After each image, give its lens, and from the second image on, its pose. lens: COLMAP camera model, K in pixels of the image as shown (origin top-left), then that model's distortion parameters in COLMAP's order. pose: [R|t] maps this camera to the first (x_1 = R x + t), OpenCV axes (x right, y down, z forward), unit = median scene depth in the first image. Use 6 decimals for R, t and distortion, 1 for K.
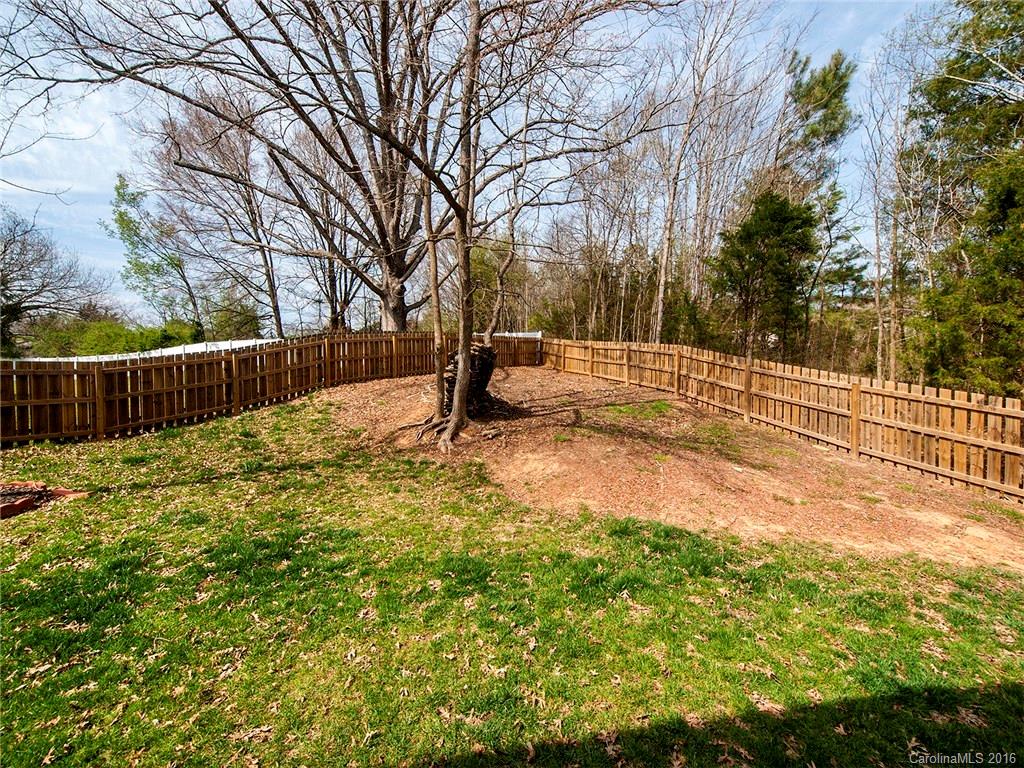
lens RADIAL K [[419.7, 0, 512.0], [0, 419.7, 384.0], [0, 0, 1]] dist [0.018757, -0.010601]
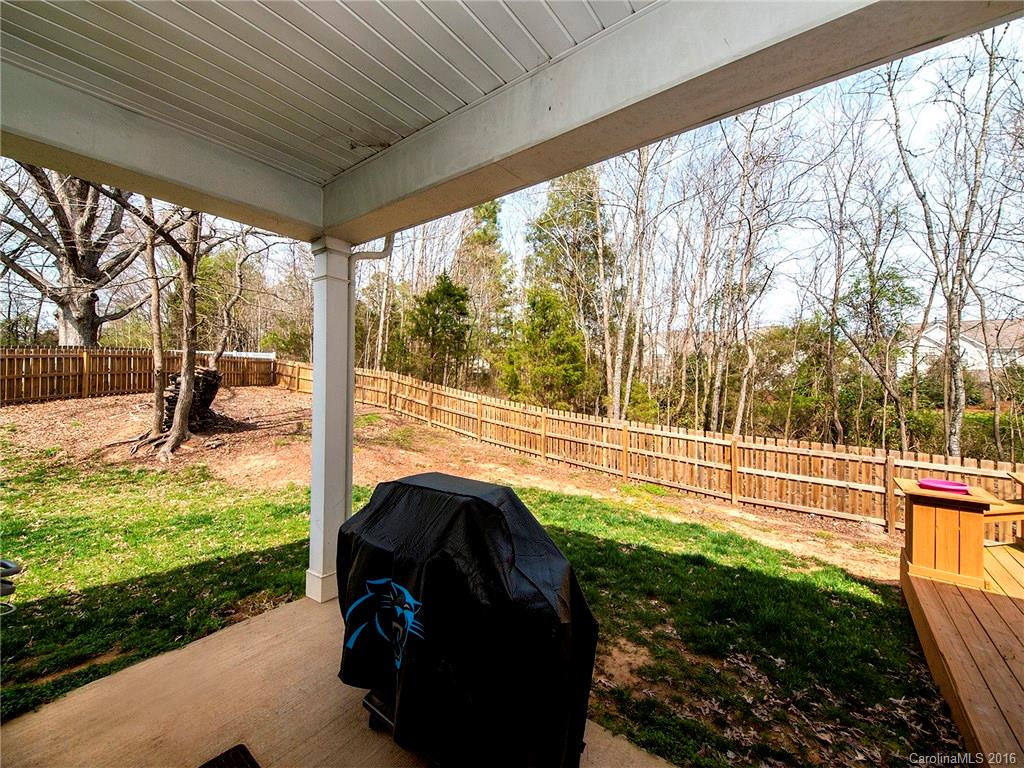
lens RADIAL K [[419.7, 0, 512.0], [0, 419.7, 384.0], [0, 0, 1]] dist [0.018757, -0.010601]
pose [[0.844194, 0.013220, 0.535874, 0.015335], [0.012477, 0.998940, -0.044299, 0.011021], [-0.535892, 0.044083, 0.843135, -0.410721]]
